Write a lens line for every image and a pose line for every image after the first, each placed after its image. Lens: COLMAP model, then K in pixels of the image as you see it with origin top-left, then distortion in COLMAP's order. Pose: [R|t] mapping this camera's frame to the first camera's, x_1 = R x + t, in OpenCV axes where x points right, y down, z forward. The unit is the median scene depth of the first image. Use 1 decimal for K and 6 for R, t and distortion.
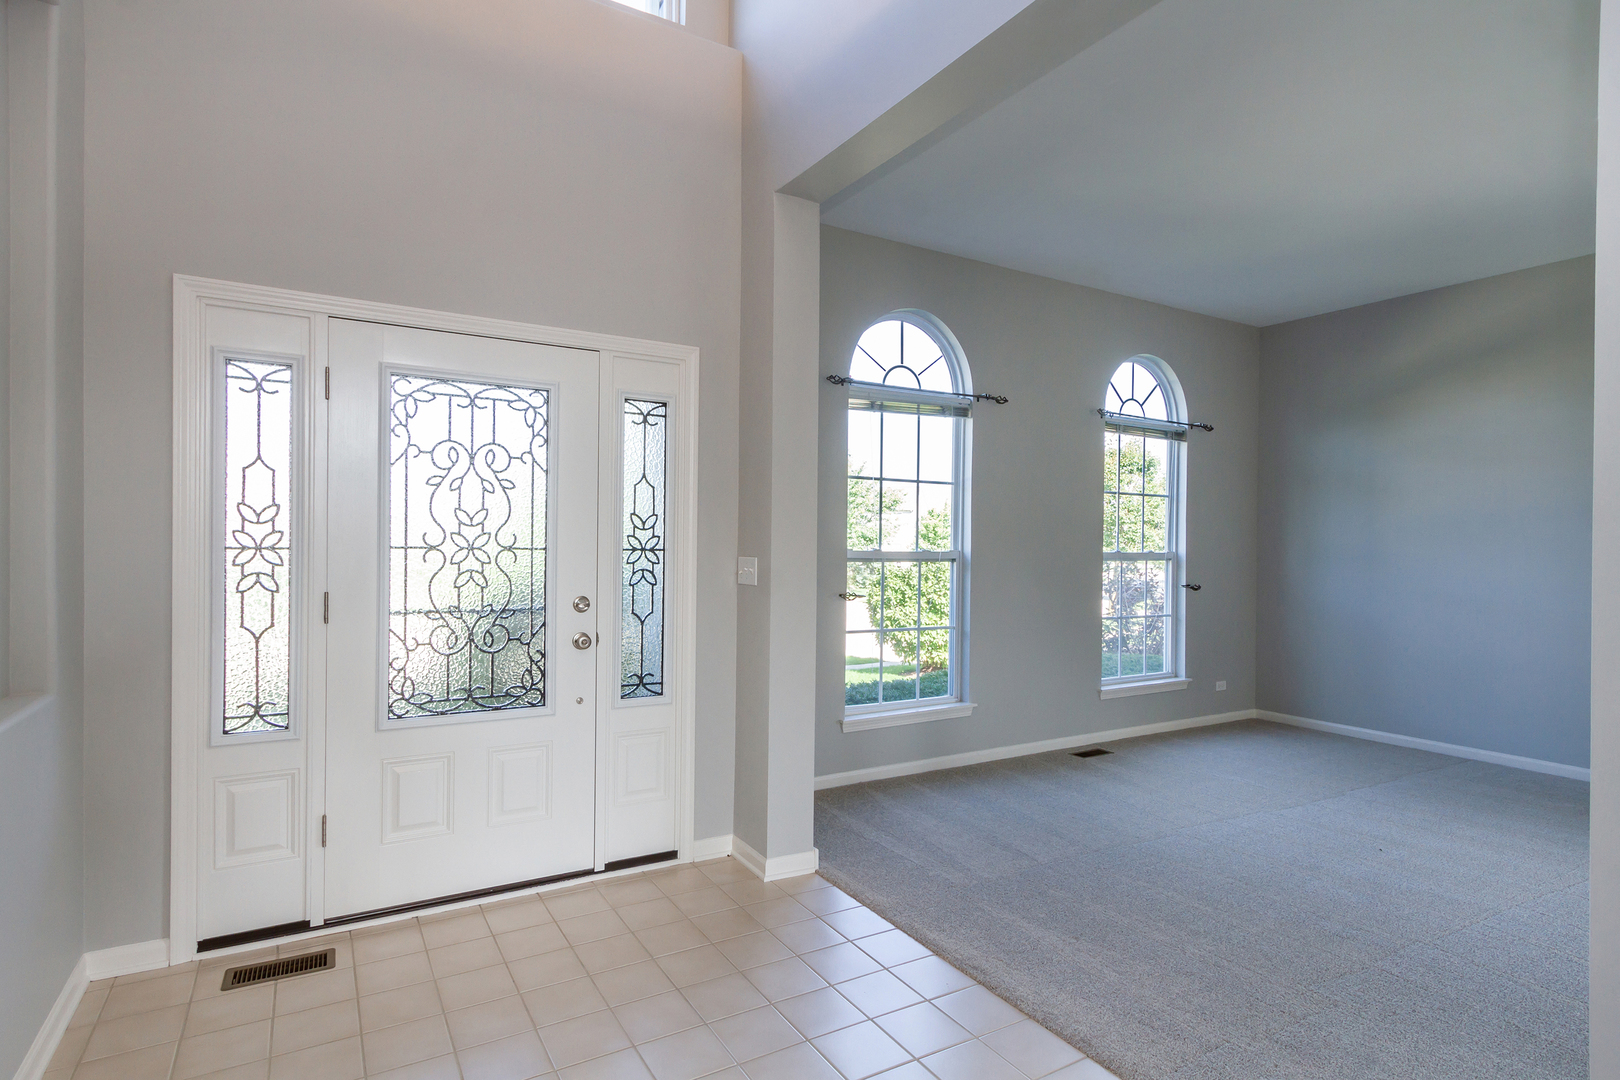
lens RADIAL K [[854.8, 0, 807.4], [0, 854.8, 557.3], [0, 0, 1]] dist [0.000088, -0.000294]
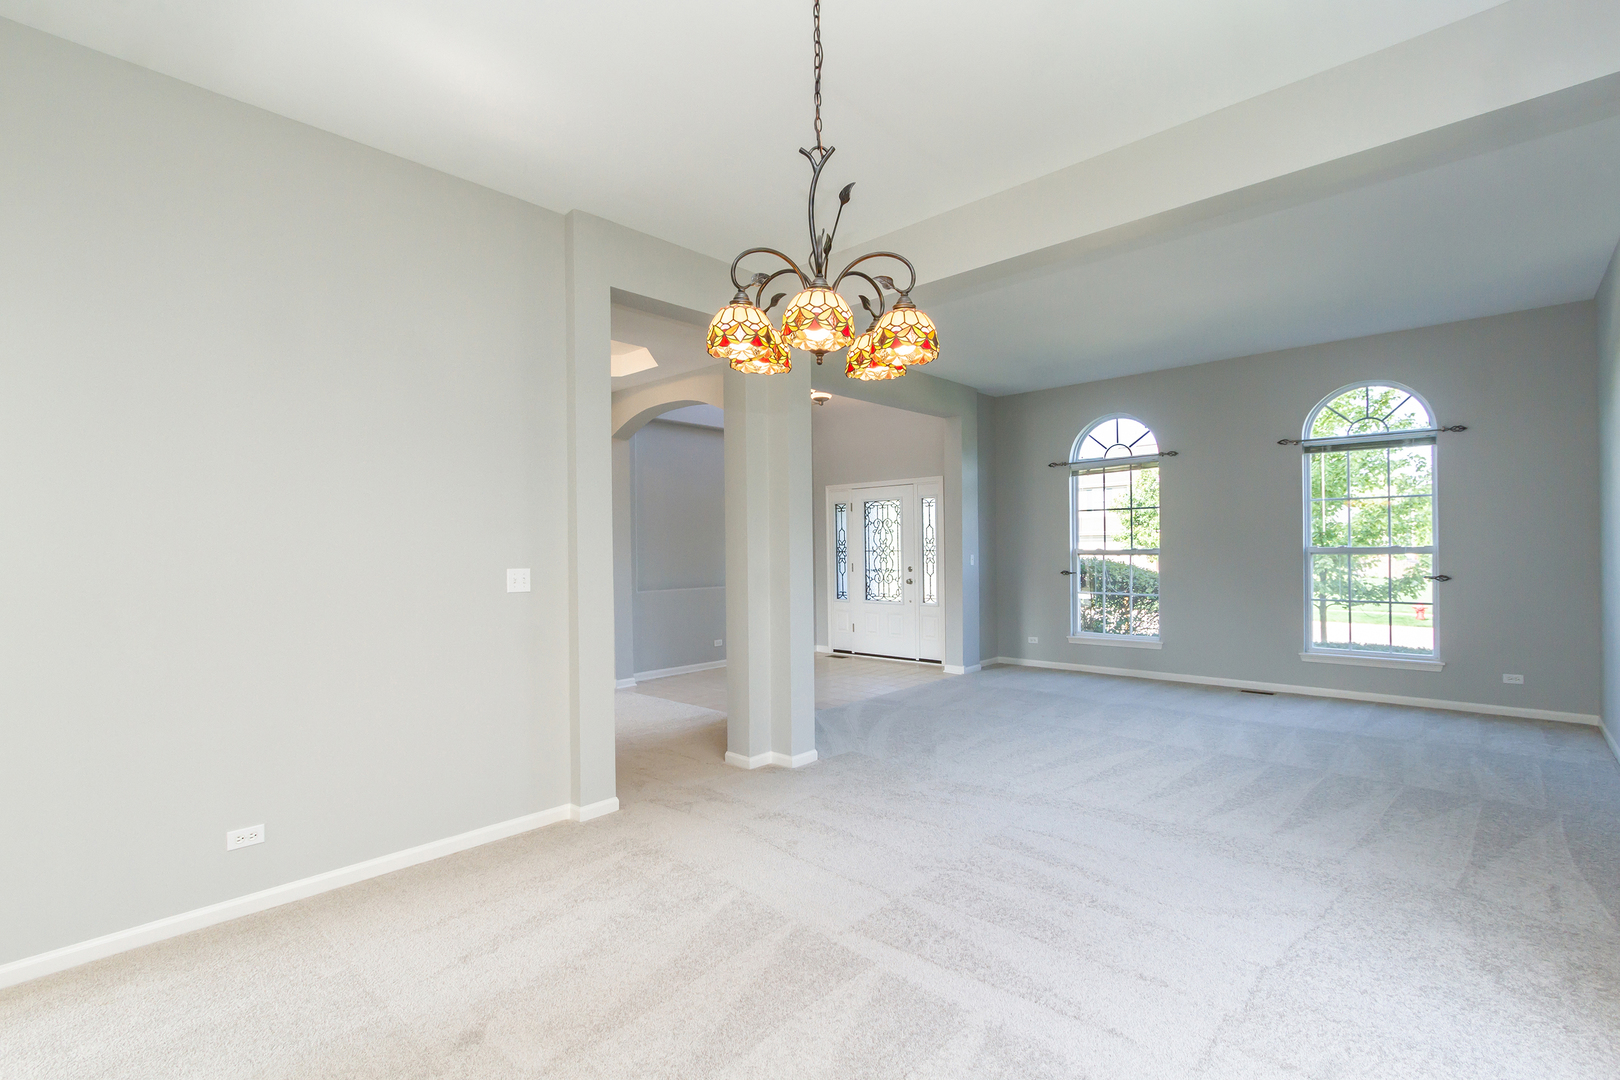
lens RADIAL K [[749.3, 0, 817.3], [0, 749.3, 542.0], [0, 0, 1]] dist [0.004178, -0.000743]
pose [[0.287067, -0.015155, -0.957791, 1.464525], [0.006693, 0.999882, -0.013815, -0.004075], [0.957887, -0.002445, 0.287135, -0.047653]]
